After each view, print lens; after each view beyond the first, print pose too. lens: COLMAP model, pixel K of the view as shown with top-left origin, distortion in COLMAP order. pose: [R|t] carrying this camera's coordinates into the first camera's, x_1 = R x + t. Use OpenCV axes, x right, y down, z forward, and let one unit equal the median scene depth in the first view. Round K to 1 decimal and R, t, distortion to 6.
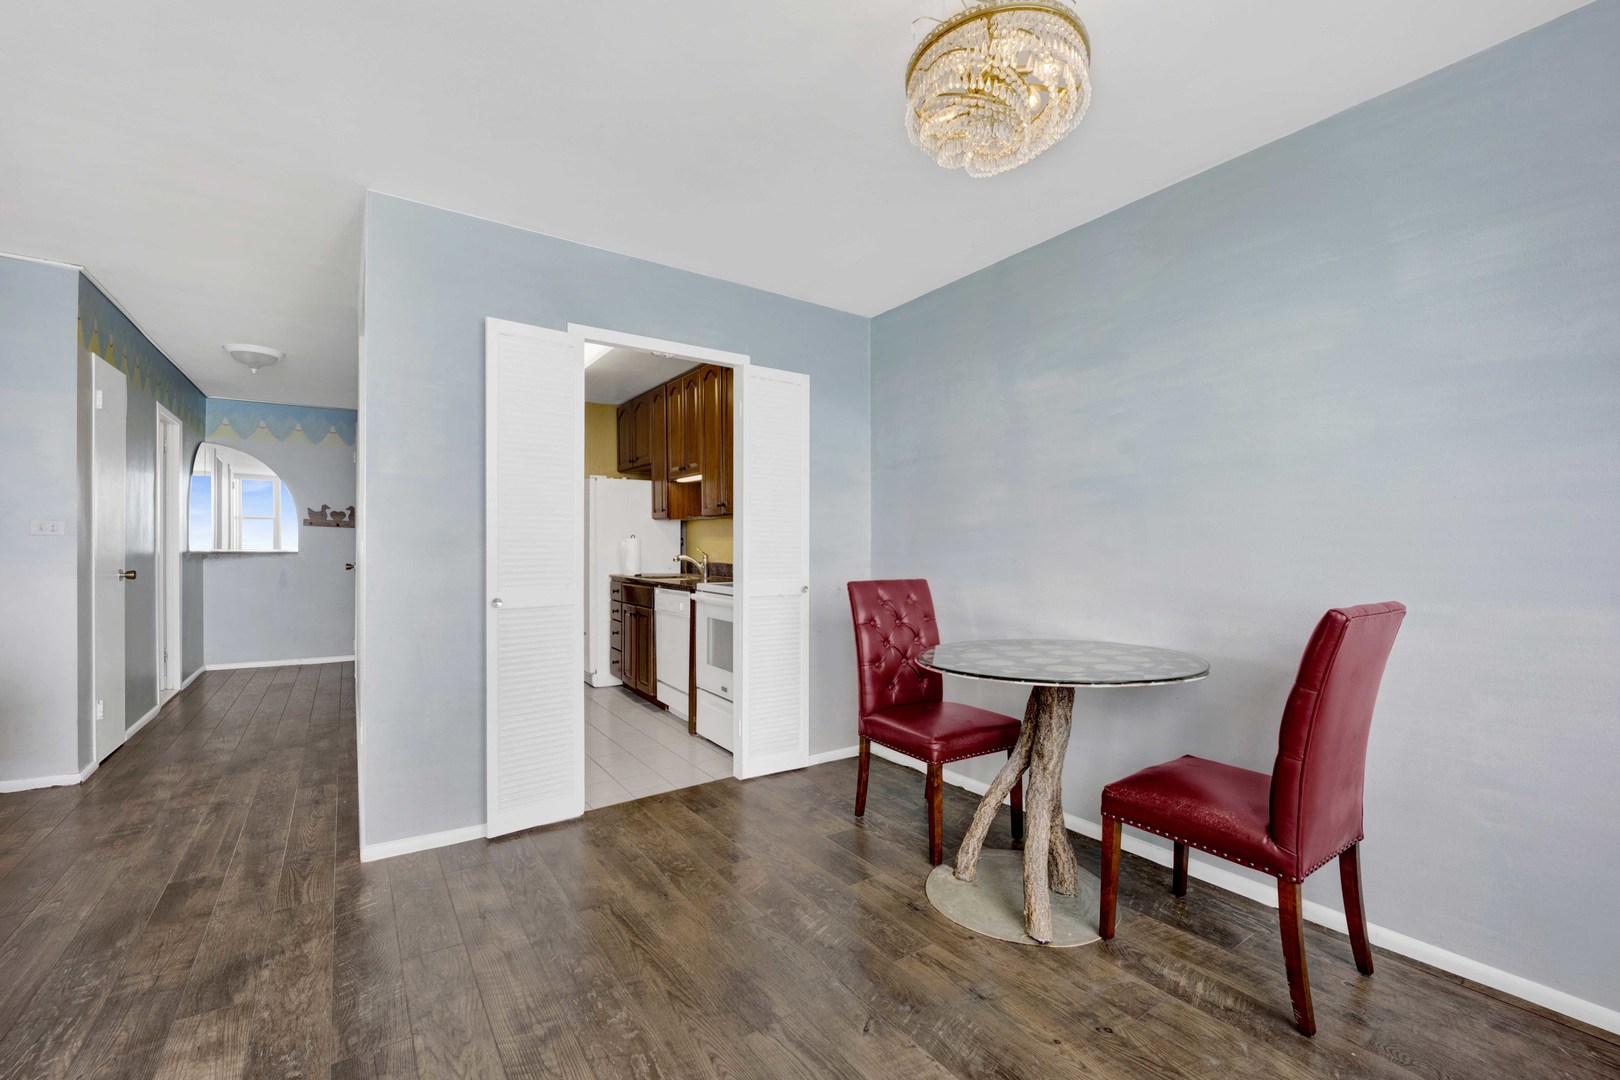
lens RADIAL K [[680.5, 0, 833.4], [0, 680.5, 549.8], [0, 0, 1]] dist [-0.015510, -0.000655]
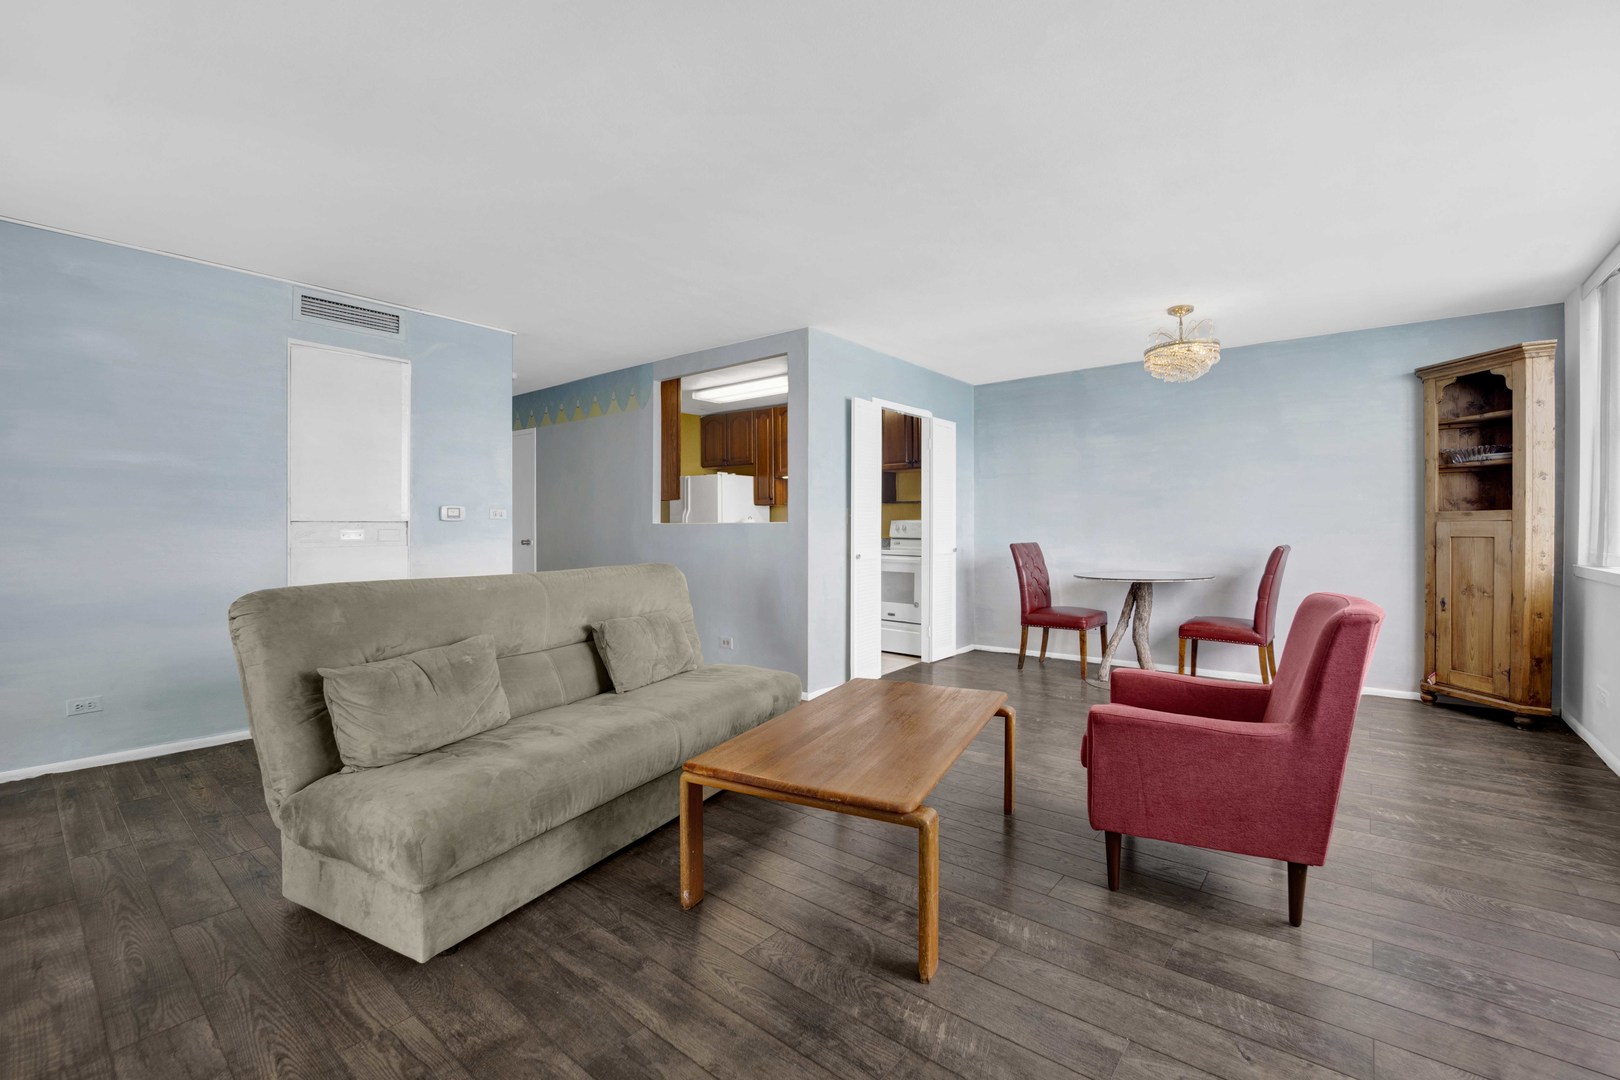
lens RADIAL K [[680.5, 0, 807.7], [0, 680.5, 538.6], [0, 0, 1]] dist [-0.015510, -0.000655]
pose [[0.965555, -0.009126, 0.260038, -0.895365], [0.005200, 0.999862, 0.015781, 0.000555], [-0.260146, -0.013885, 0.965469, -0.574186]]
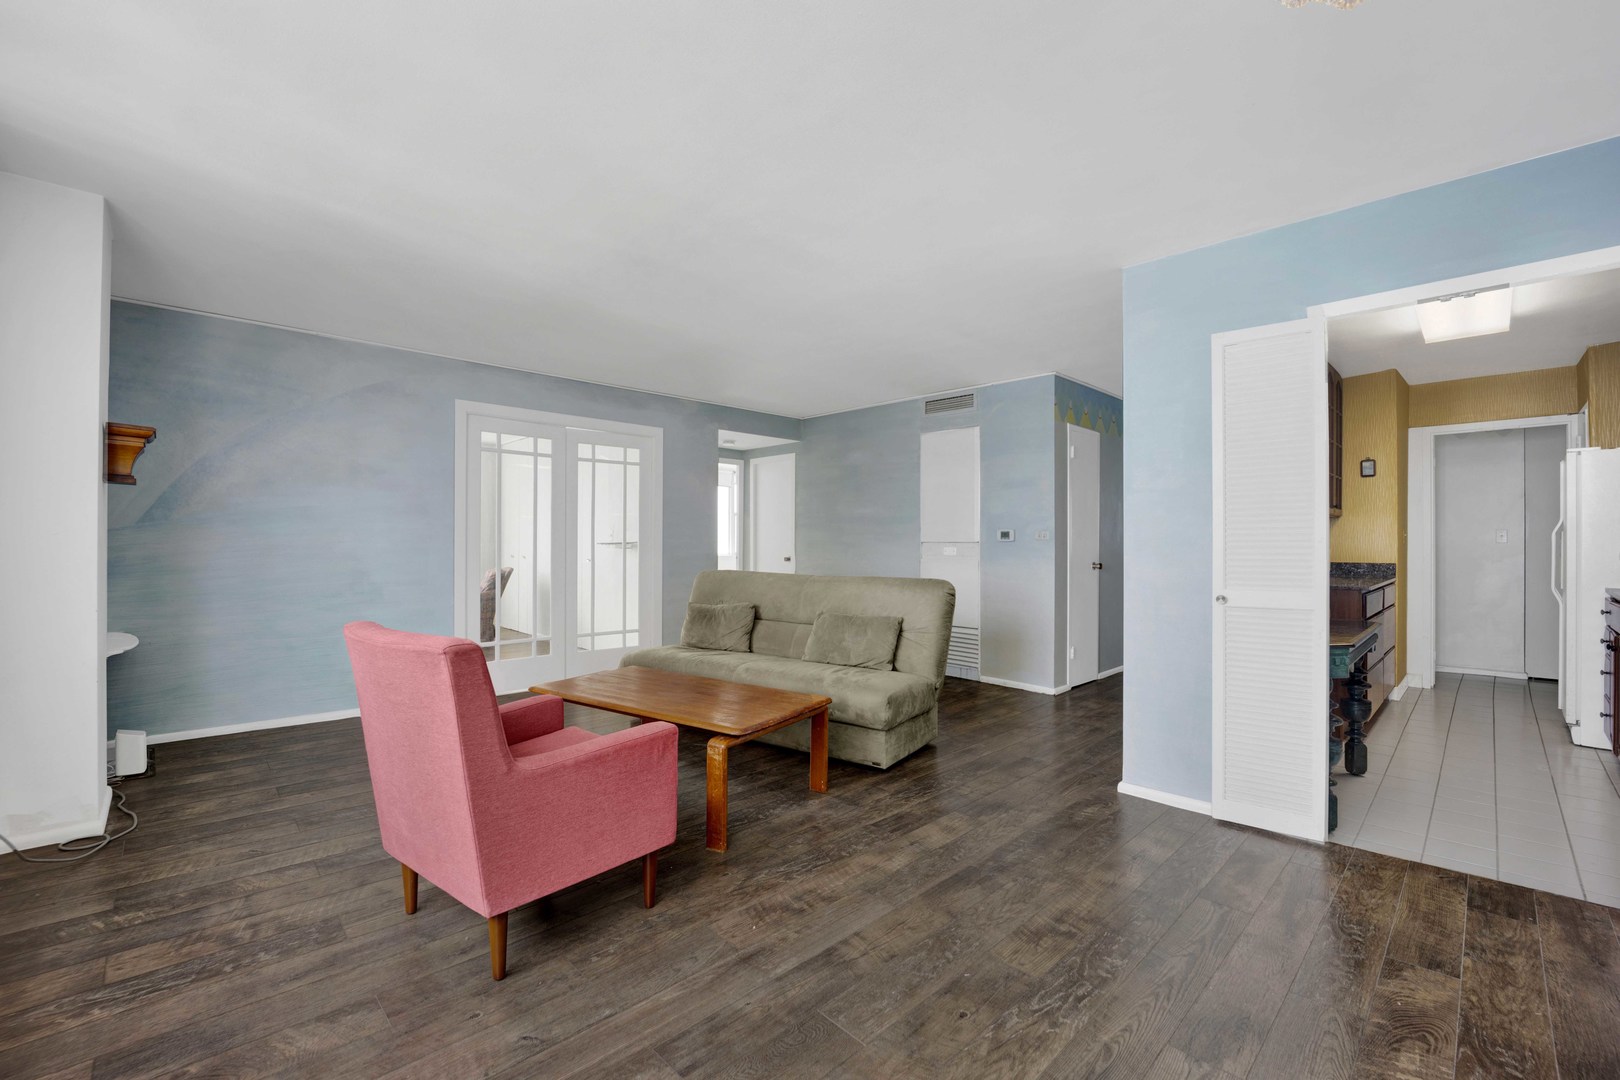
lens RADIAL K [[680.5, 0, 806.9], [0, 680.5, 546.8], [0, 0, 1]] dist [-0.015510, -0.000655]
pose [[0.150031, 0.000766, -0.988681, 0.375273], [-0.005501, 0.999985, -0.000060, -0.001358], [0.988666, 0.005448, 0.150033, 0.161915]]
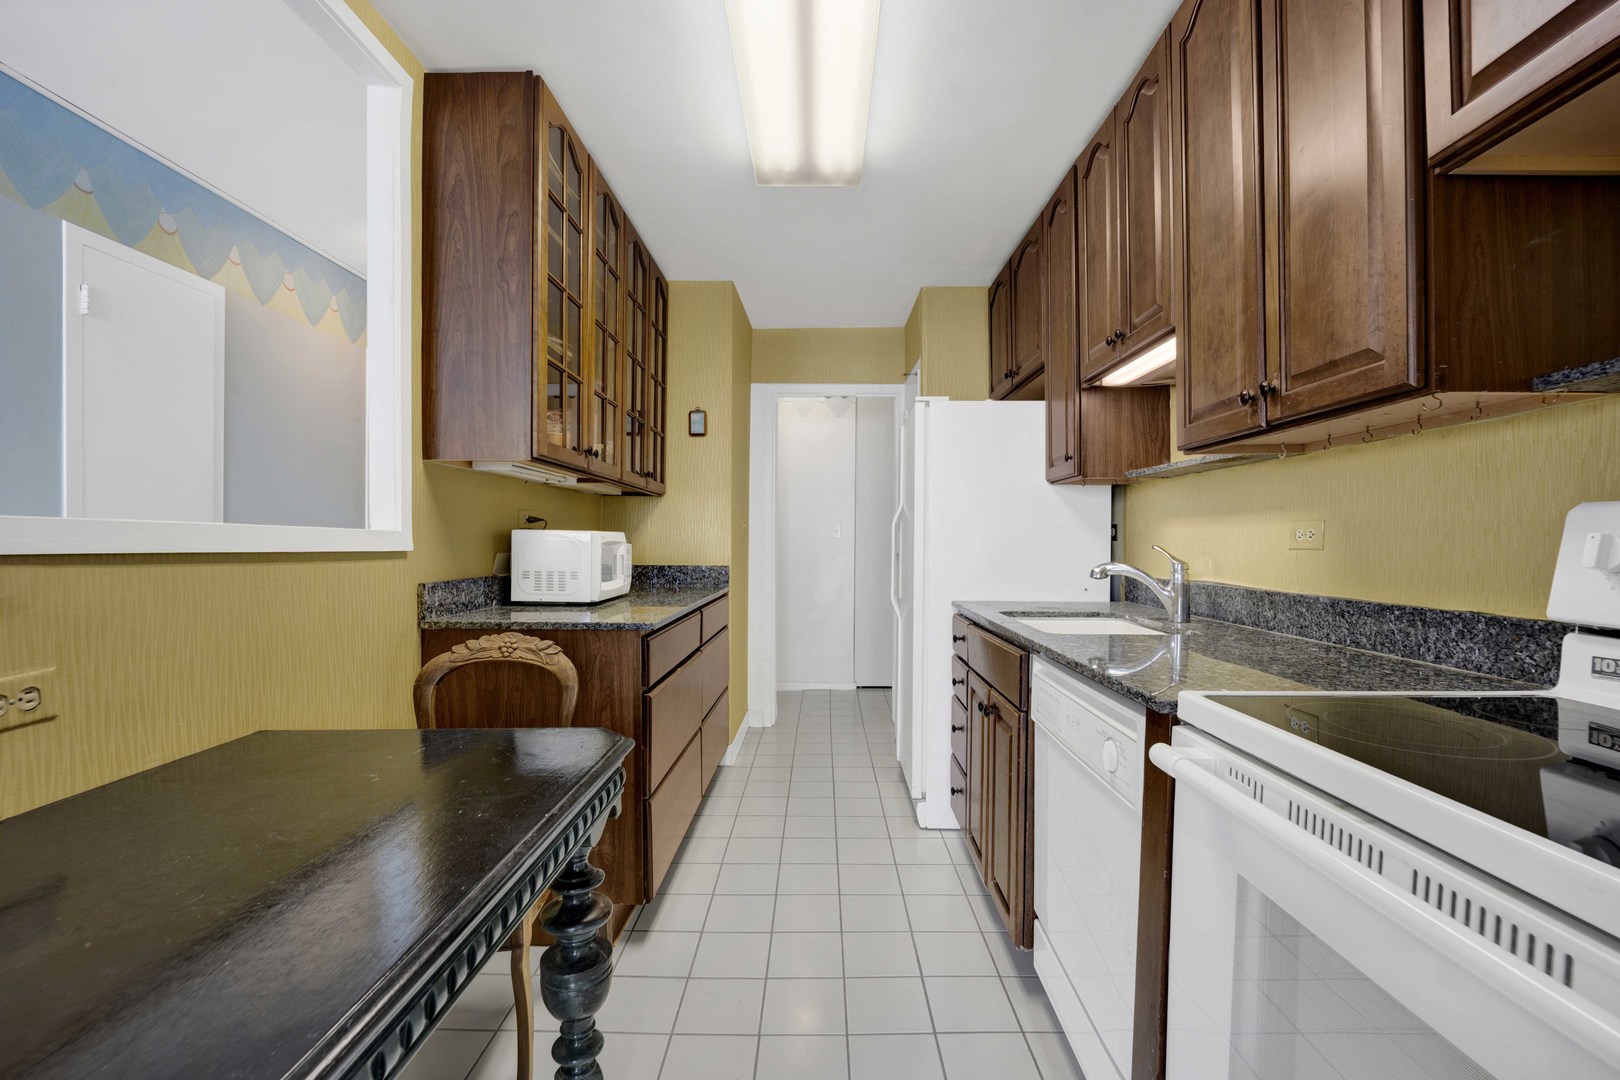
lens RADIAL K [[680.5, 0, 815.3], [0, 680.5, 552.7], [0, 0, 1]] dist [-0.015510, -0.000655]
pose [[0.804862, 0.009876, -0.593380, -0.212185], [-0.007660, 0.999951, 0.006252, 0.000945], [0.593412, -0.000487, 0.804898, 0.959599]]
